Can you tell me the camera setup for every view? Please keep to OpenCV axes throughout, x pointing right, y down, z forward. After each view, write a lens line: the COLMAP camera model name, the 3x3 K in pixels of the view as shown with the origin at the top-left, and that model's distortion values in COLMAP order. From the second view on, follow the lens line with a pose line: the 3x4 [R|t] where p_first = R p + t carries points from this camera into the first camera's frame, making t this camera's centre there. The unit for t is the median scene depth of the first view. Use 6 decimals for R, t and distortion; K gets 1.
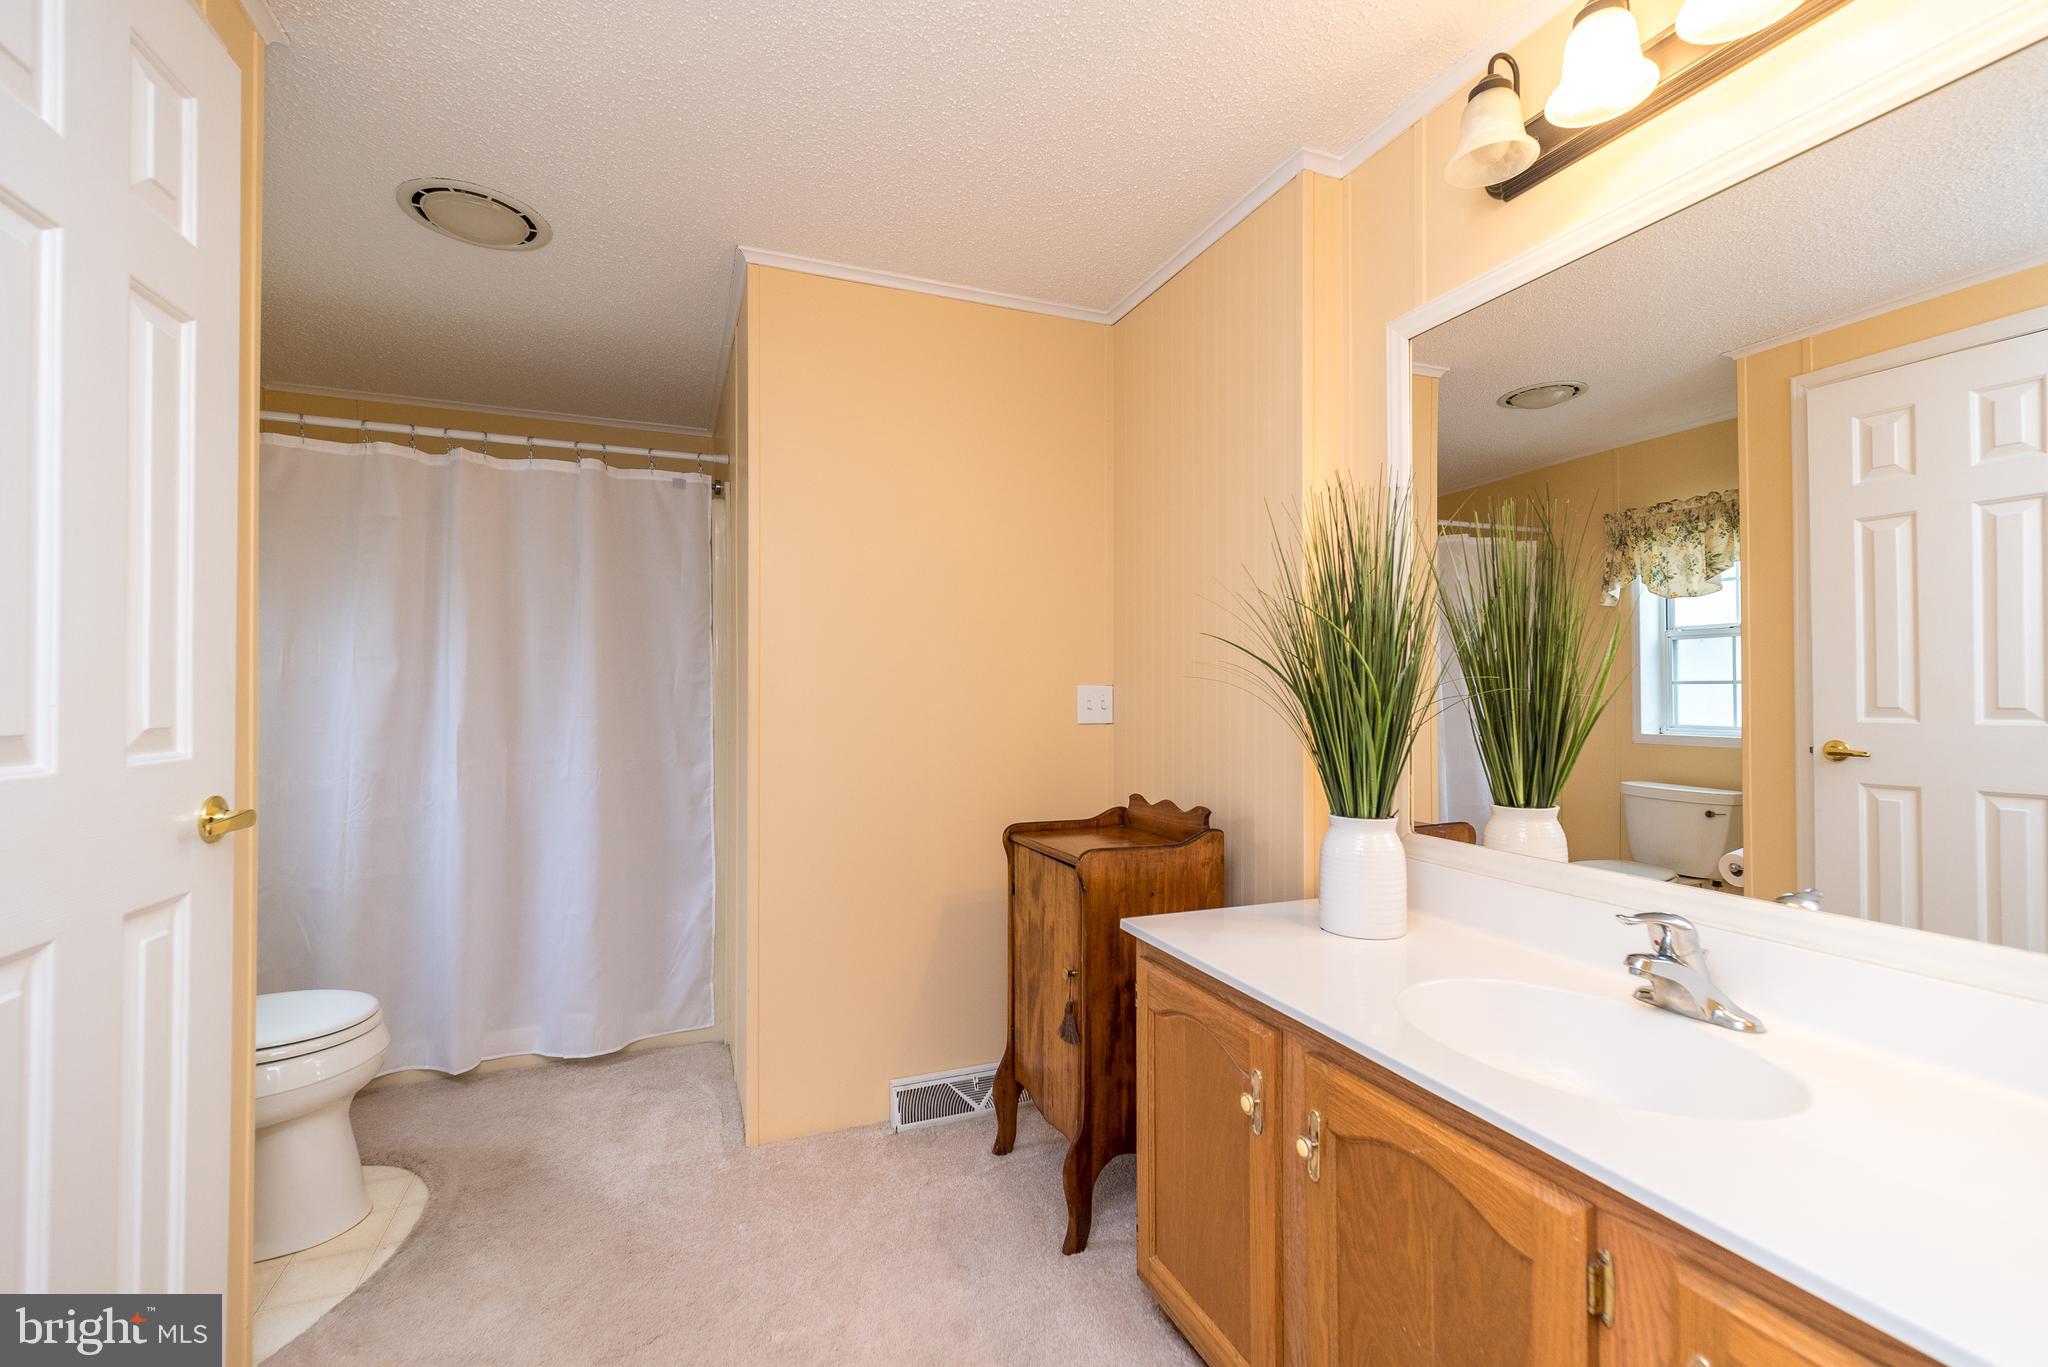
lens RADIAL K [[899.7, 0, 1020.9], [0, 899.7, 686.3], [0, 0, 1]] dist [0.009947, -0.000191]
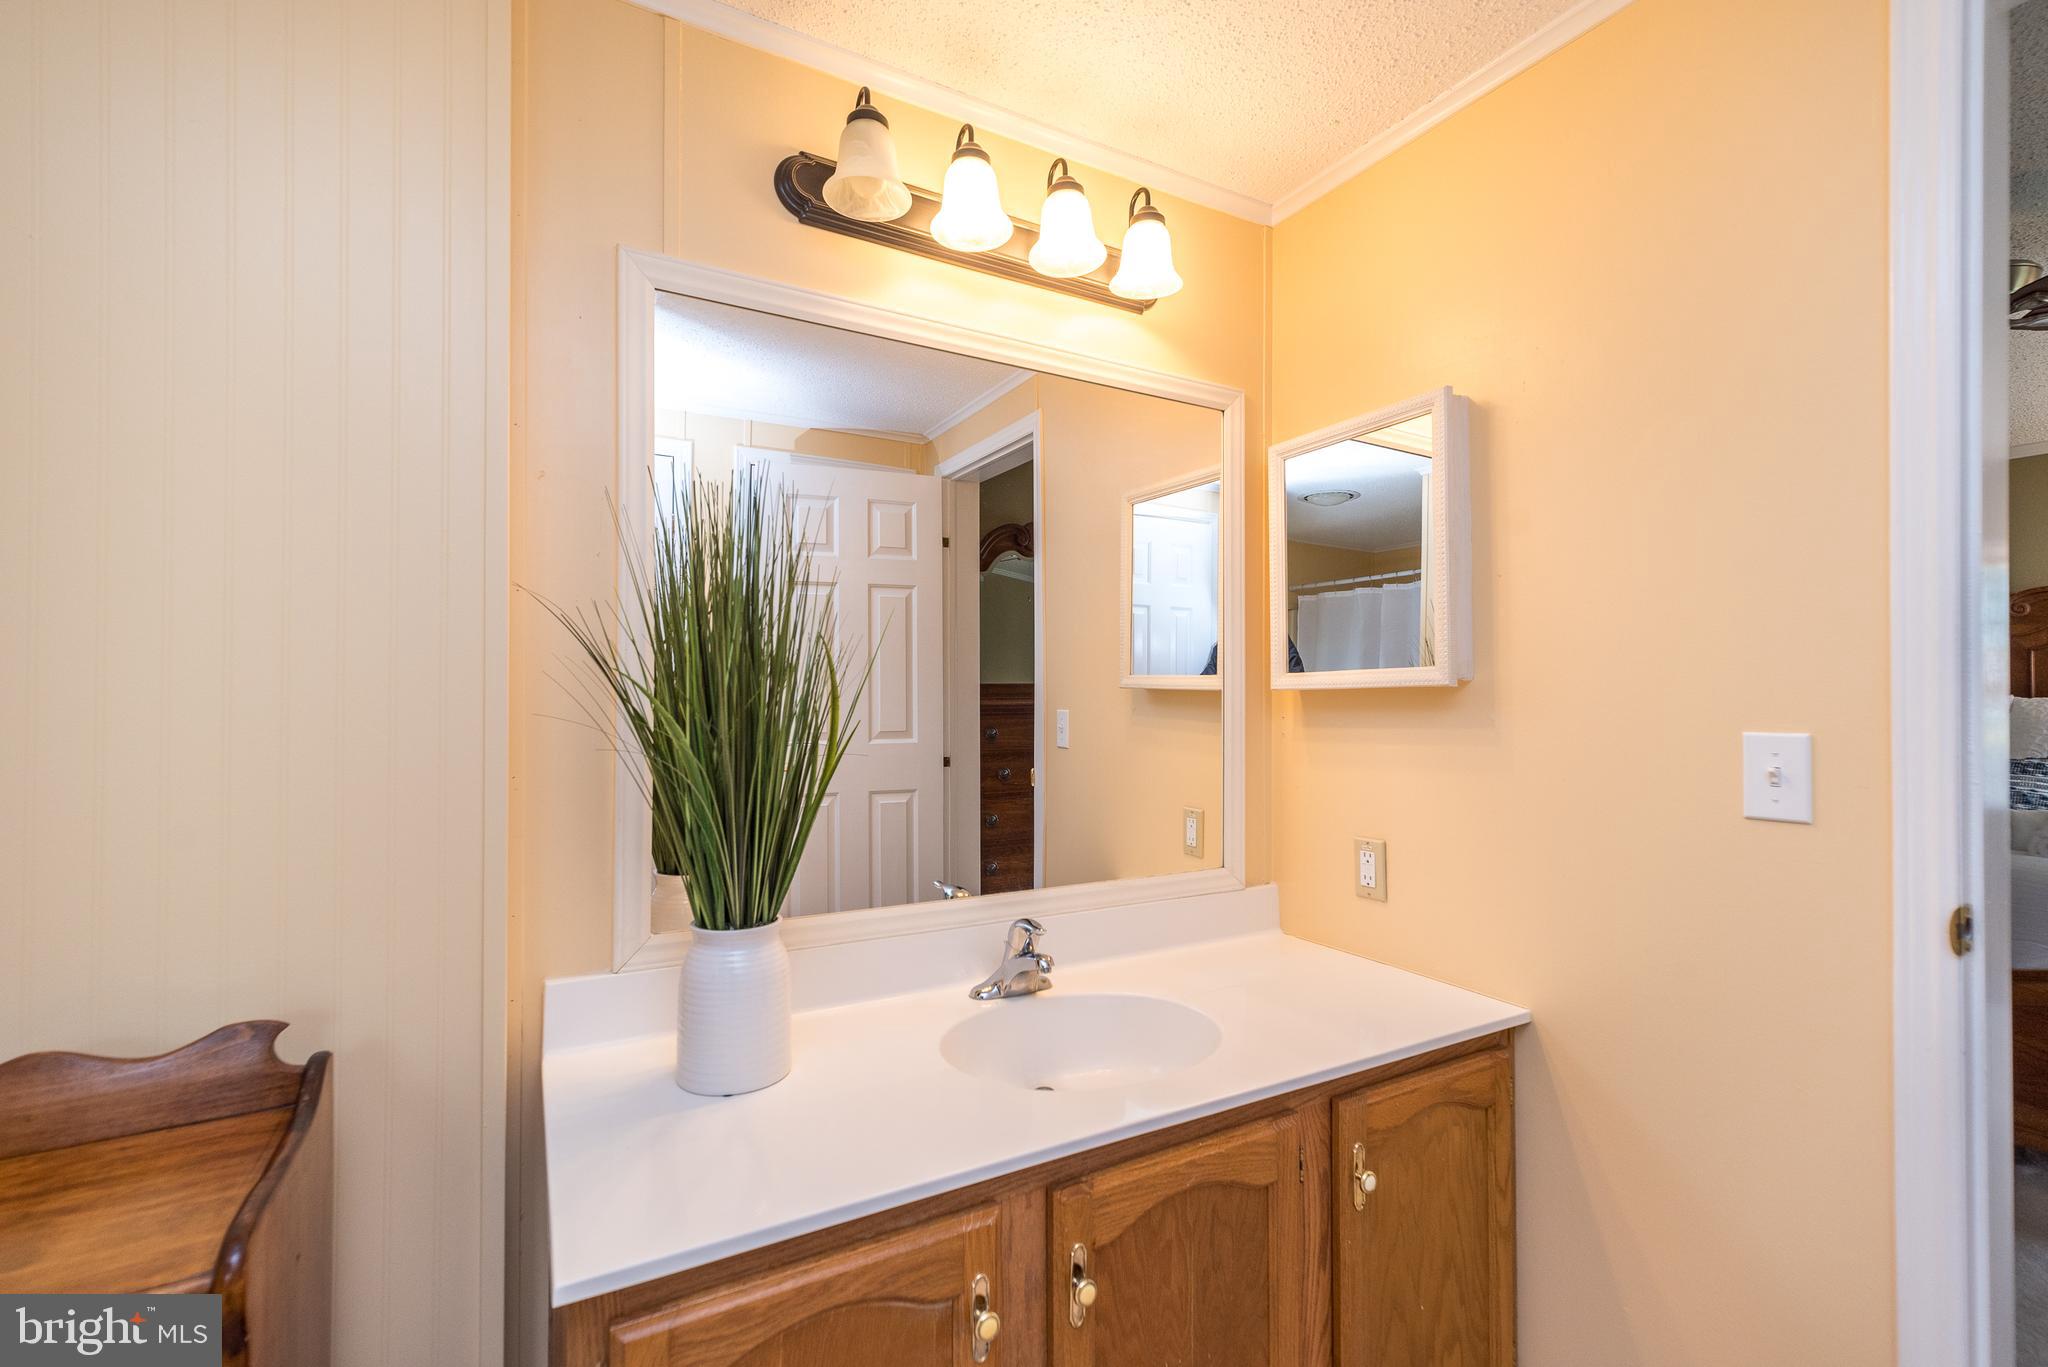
lens RADIAL K [[899.7, 0, 1020.9], [0, 899.7, 686.3], [0, 0, 1]] dist [0.009947, -0.000191]
pose [[-0.142757, 0.007613, 0.989729, -0.566905], [-0.012617, 0.999875, -0.009511, -0.065776], [-0.989677, -0.013845, -0.142643, 1.252863]]
